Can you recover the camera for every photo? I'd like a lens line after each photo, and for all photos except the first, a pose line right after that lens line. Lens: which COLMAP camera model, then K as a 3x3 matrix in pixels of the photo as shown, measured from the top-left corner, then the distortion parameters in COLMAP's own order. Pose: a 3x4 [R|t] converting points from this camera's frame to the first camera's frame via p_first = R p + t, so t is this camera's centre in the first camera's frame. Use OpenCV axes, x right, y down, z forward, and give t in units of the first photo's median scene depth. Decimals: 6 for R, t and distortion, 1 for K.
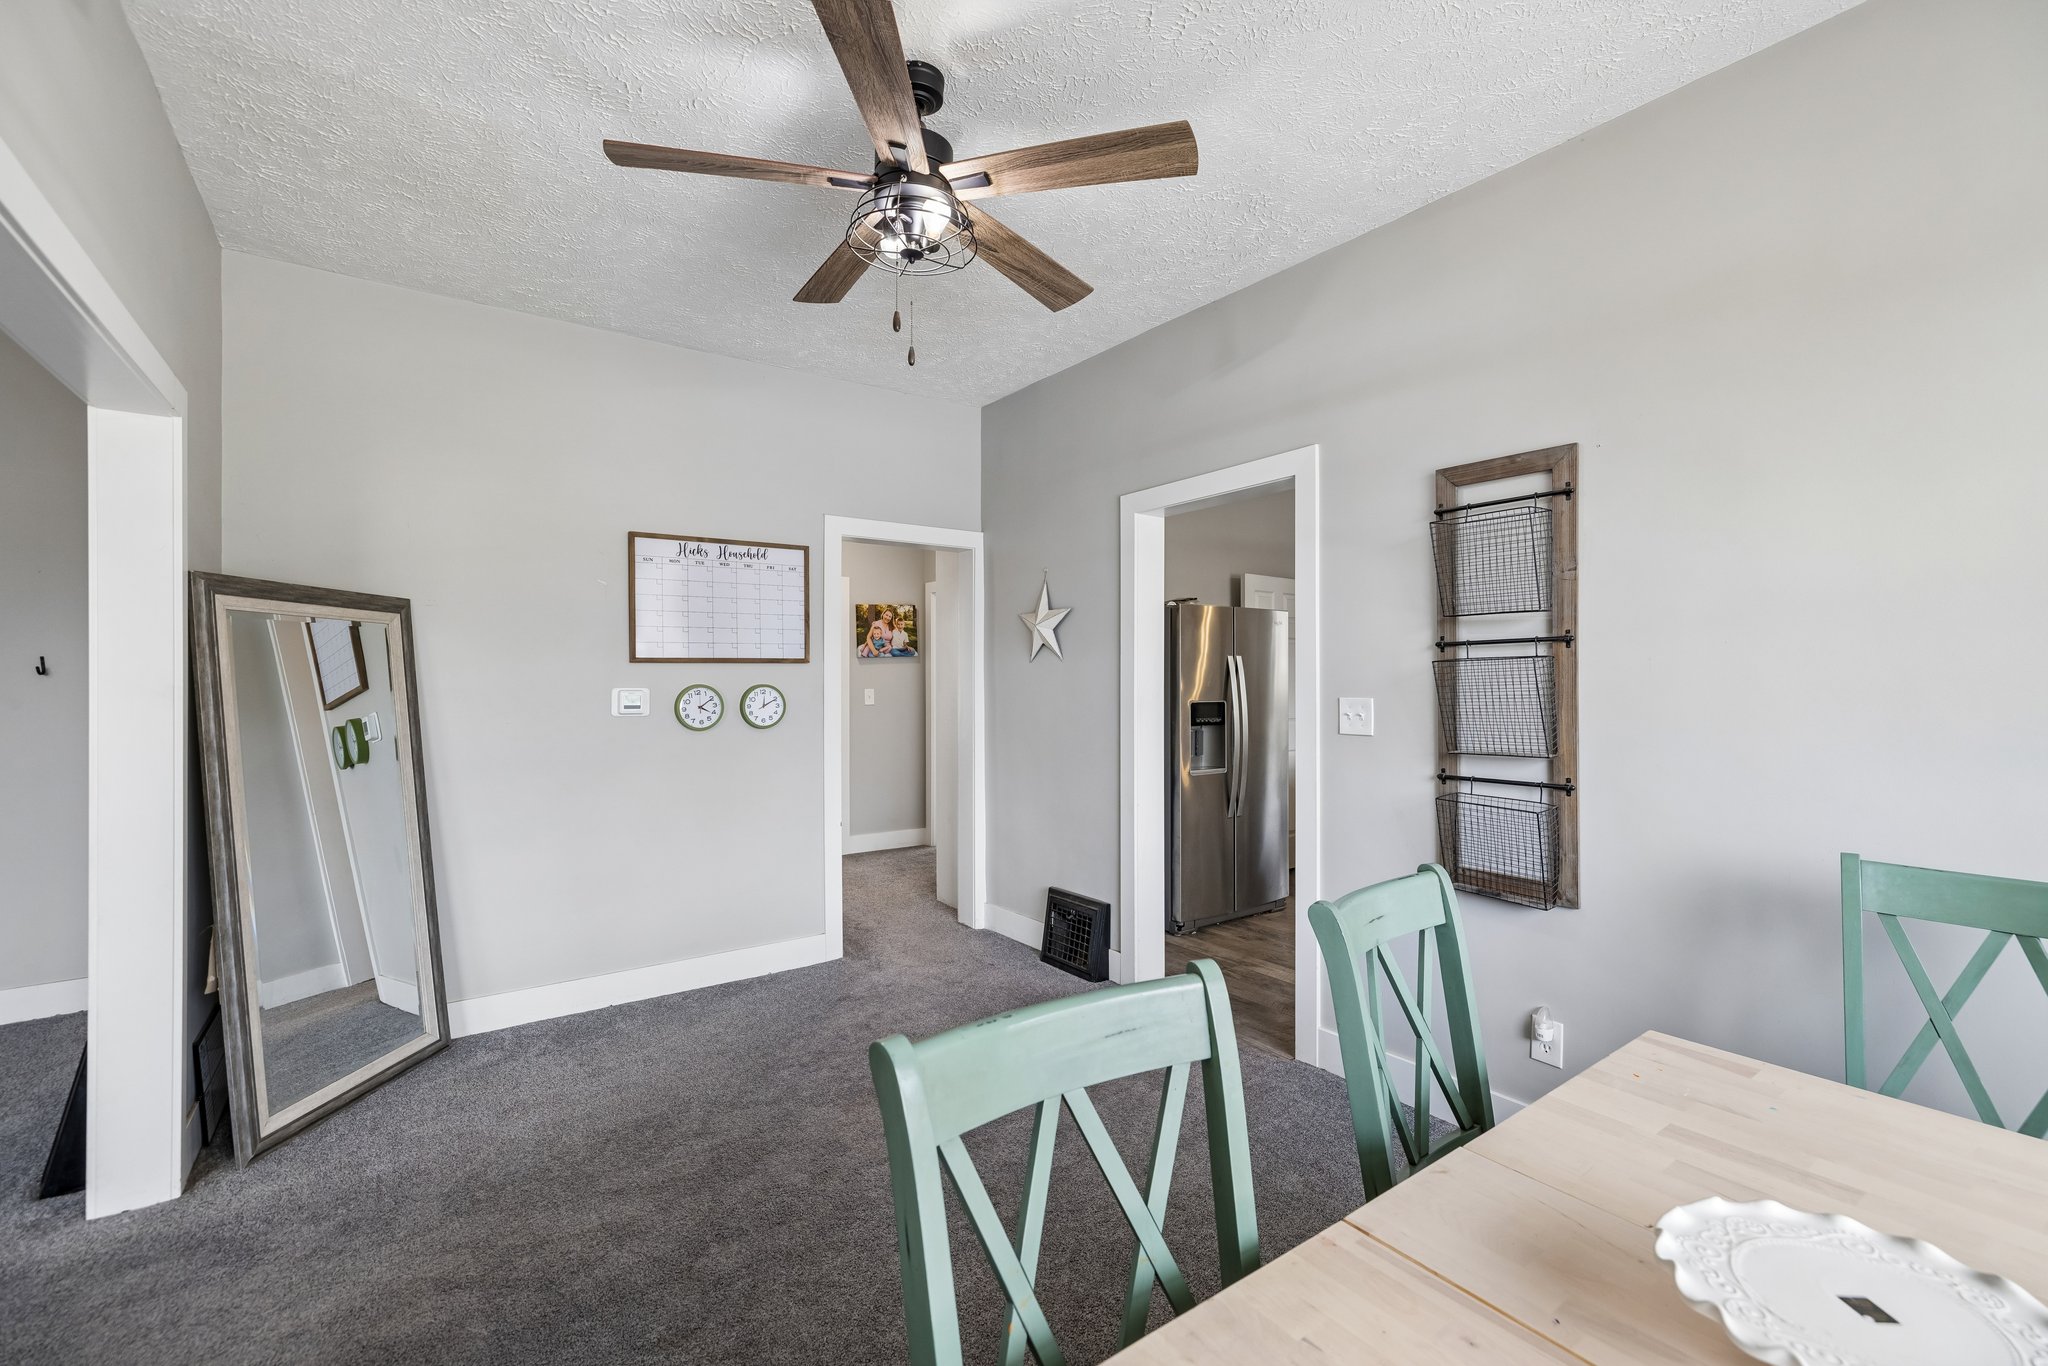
lens RADIAL K [[861.9, 0, 1022.6], [0, 861.9, 675.4], [0, 0, 1]] dist [0.003227, 0.000198]
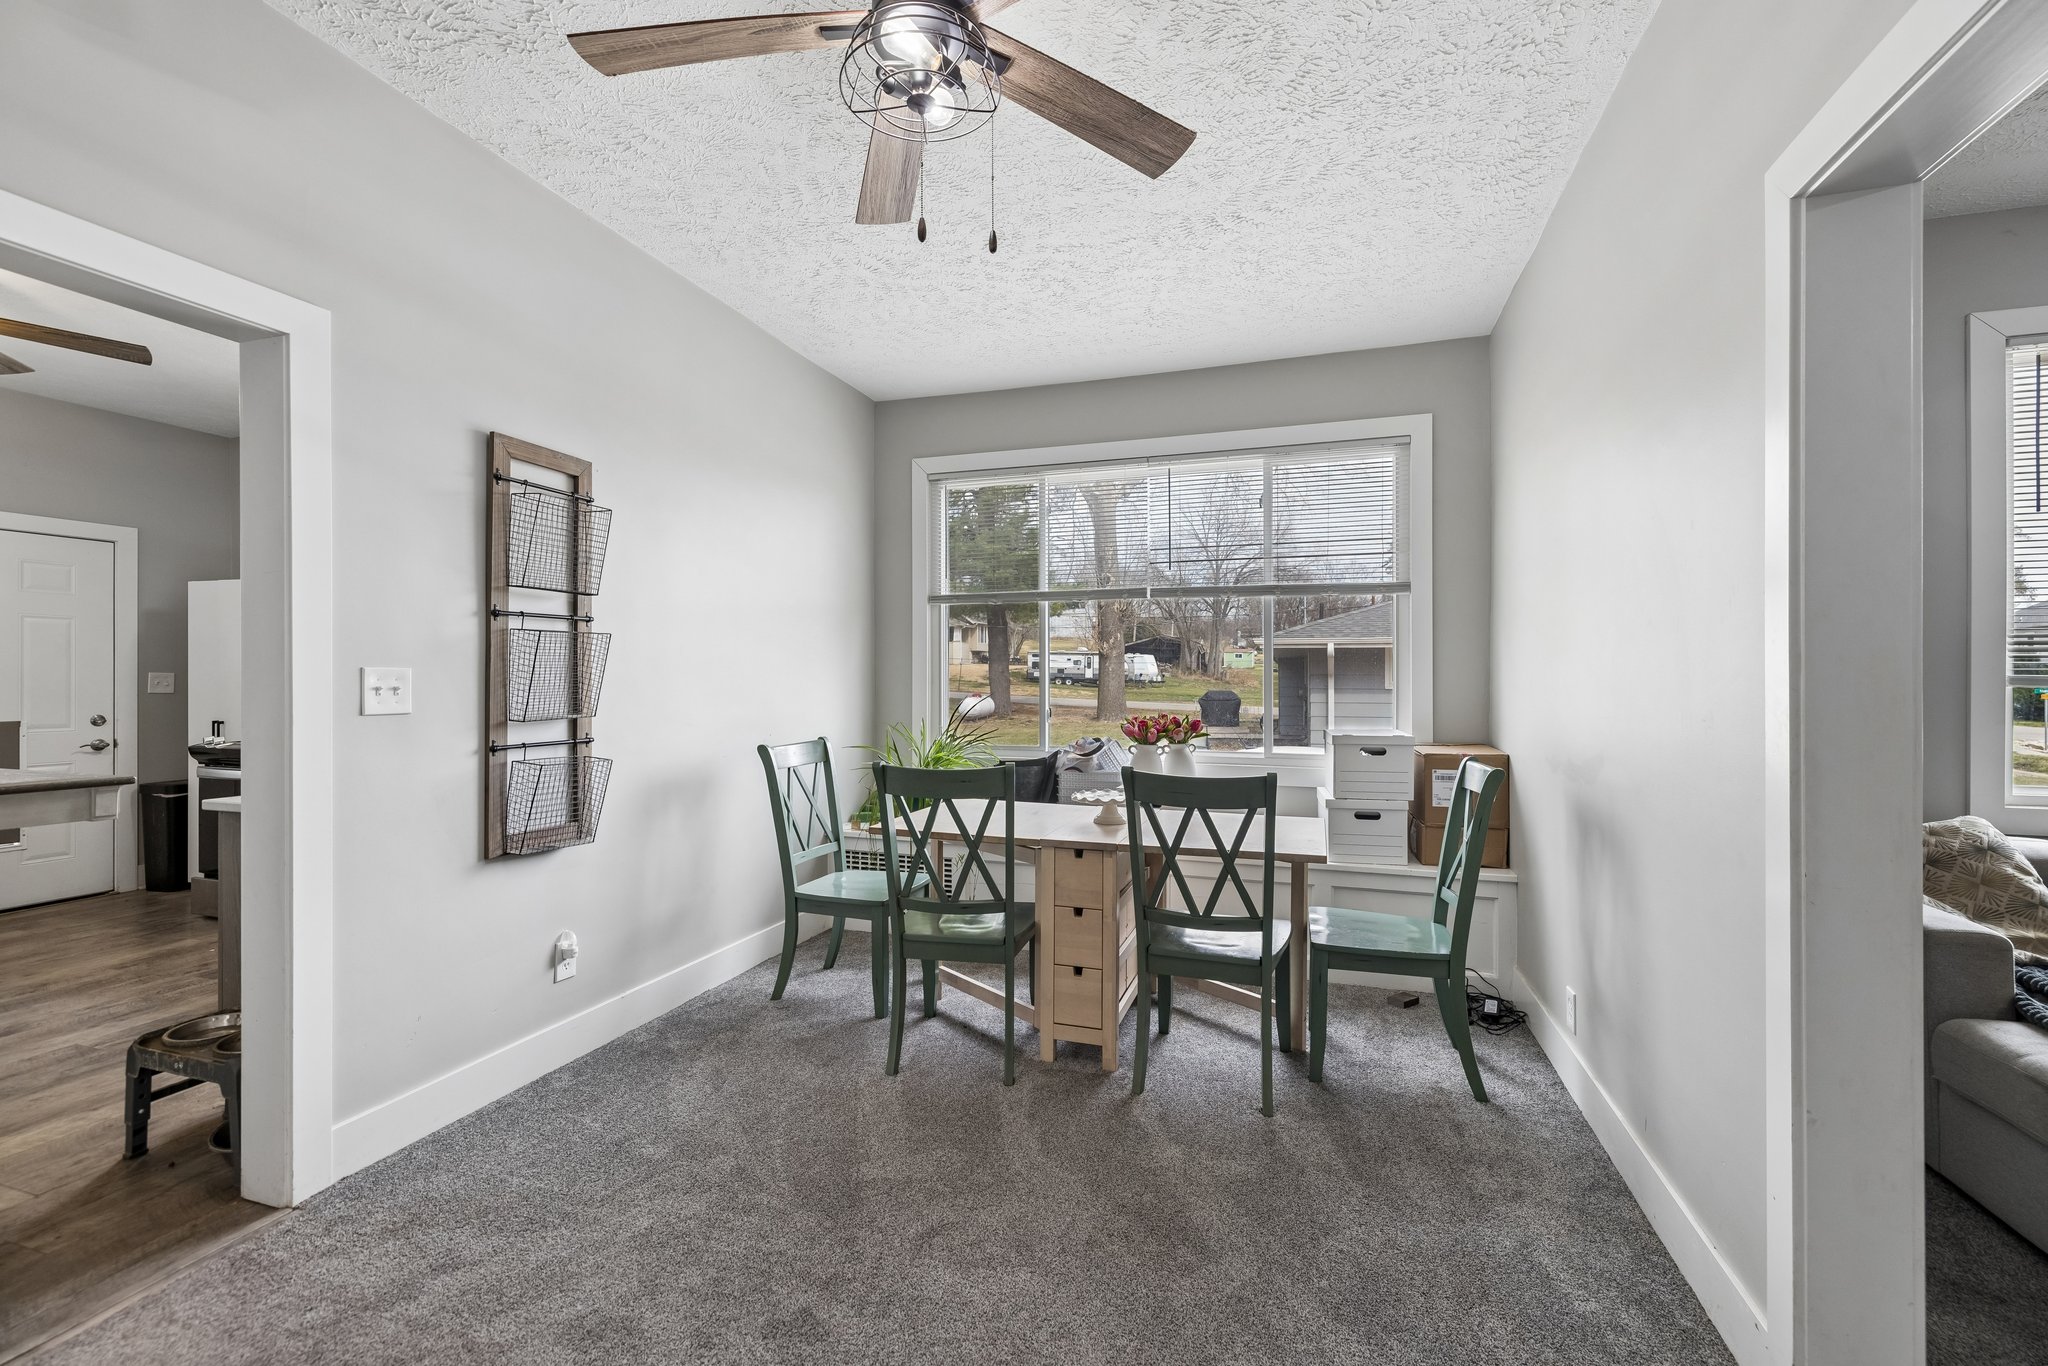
lens RADIAL K [[861.9, 0, 1024.7], [0, 861.9, 677.8], [0, 0, 1]] dist [0.003227, 0.000198]
pose [[-0.591336, 0.002840, 0.806421, -0.660448], [-0.007053, 0.999937, -0.008694, 0.042653], [-0.806395, -0.010829, -0.591279, 1.110848]]
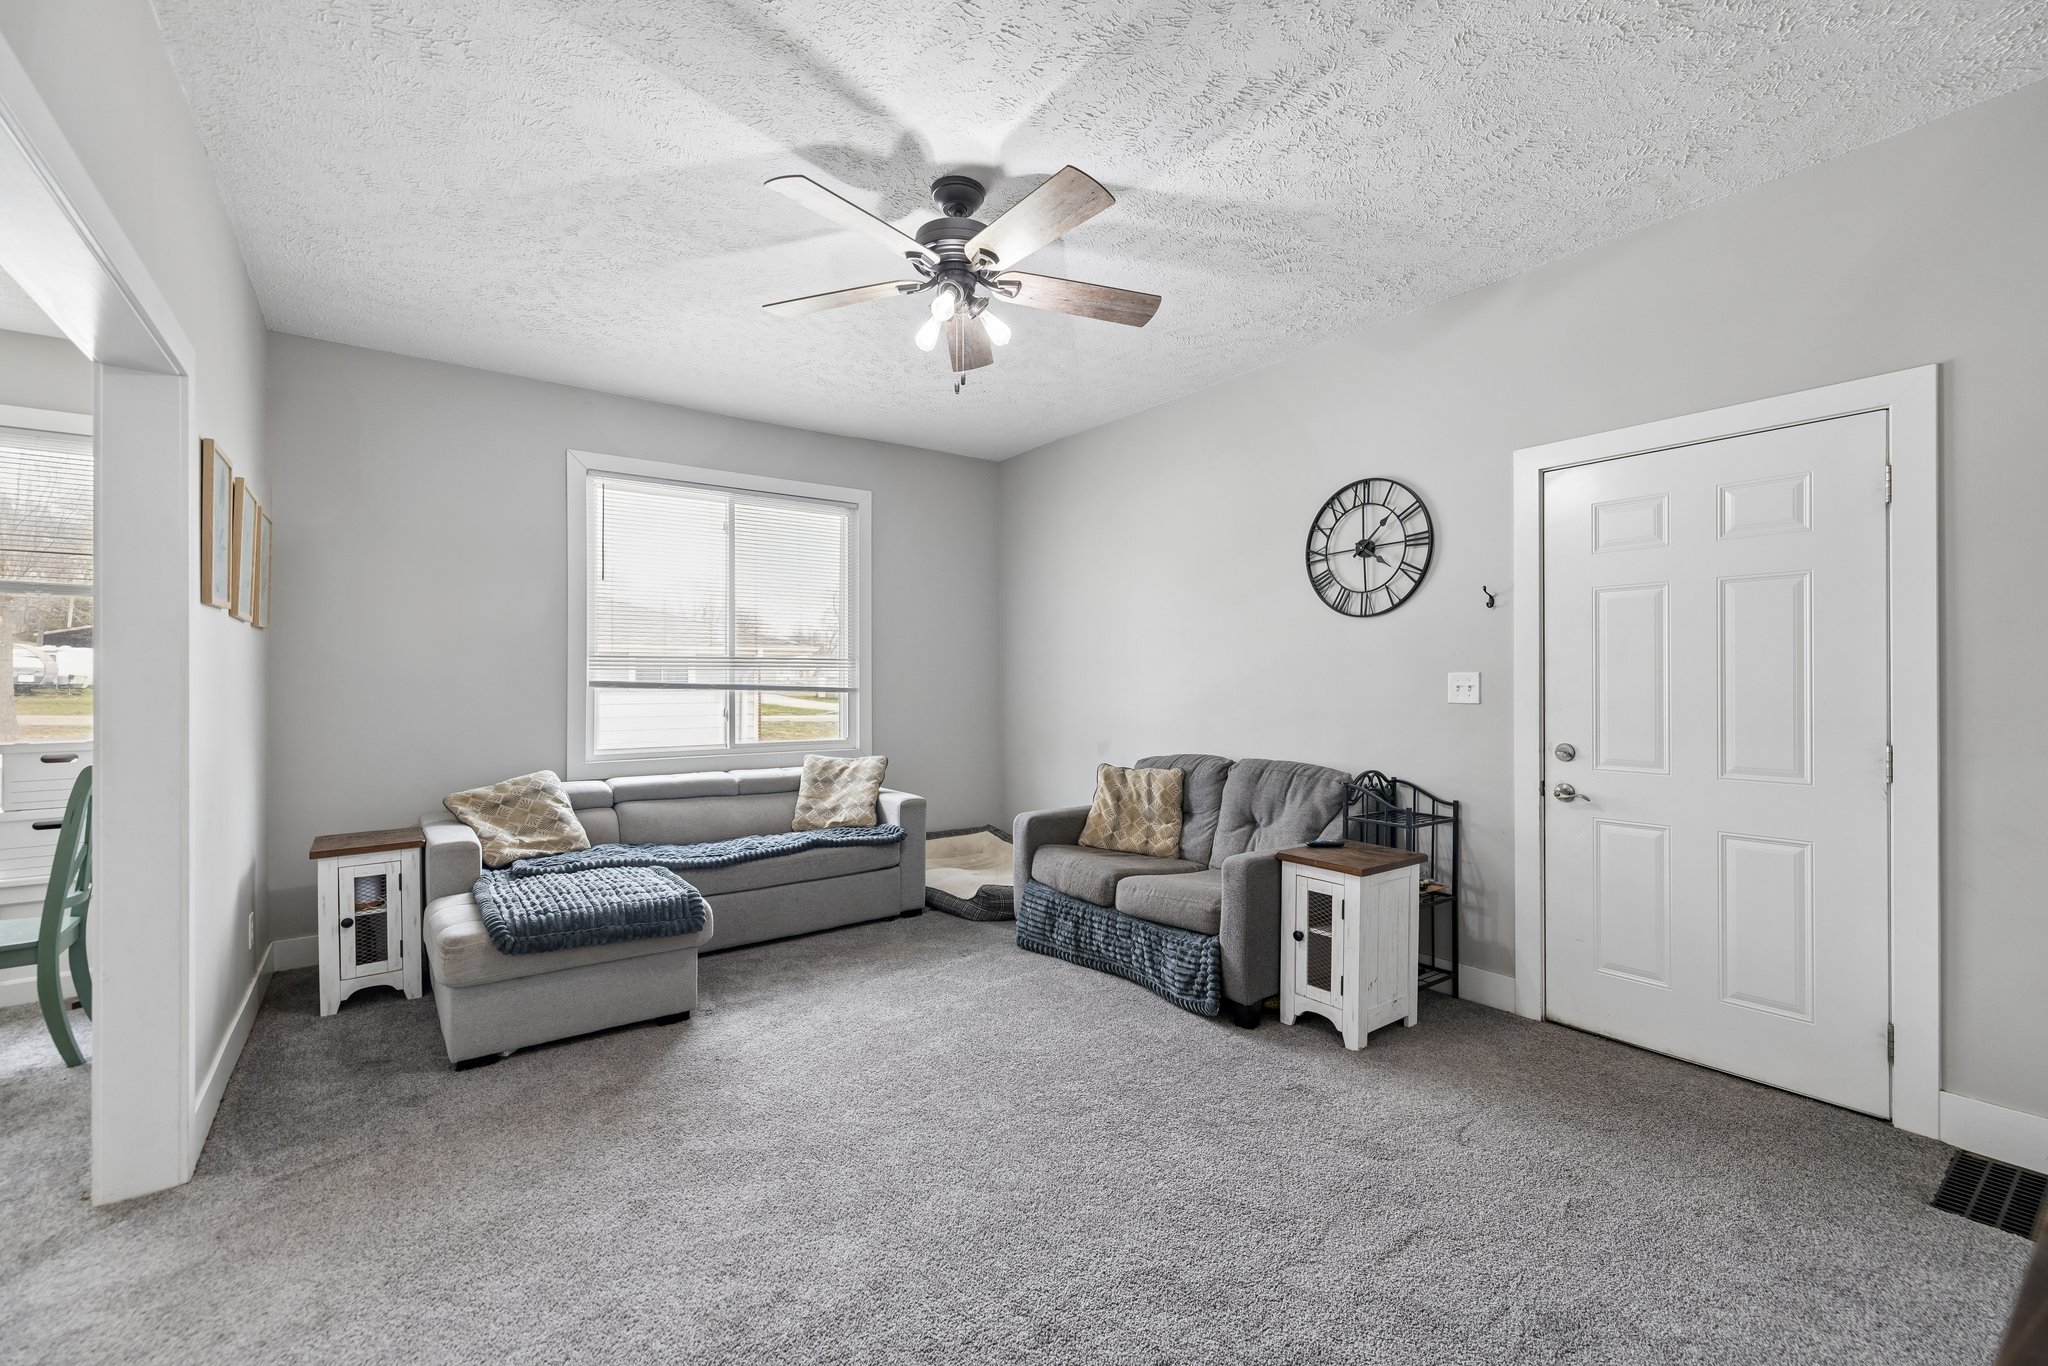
lens RADIAL K [[861.9, 0, 1023.5], [0, 861.9, 681.8], [0, 0, 1]] dist [0.003227, 0.000198]
pose [[-0.999928, 0.004651, -0.011052, -0.933569], [0.004738, 0.999958, -0.007869, 0.042116], [0.011015, -0.007921, -0.999908, 1.151632]]
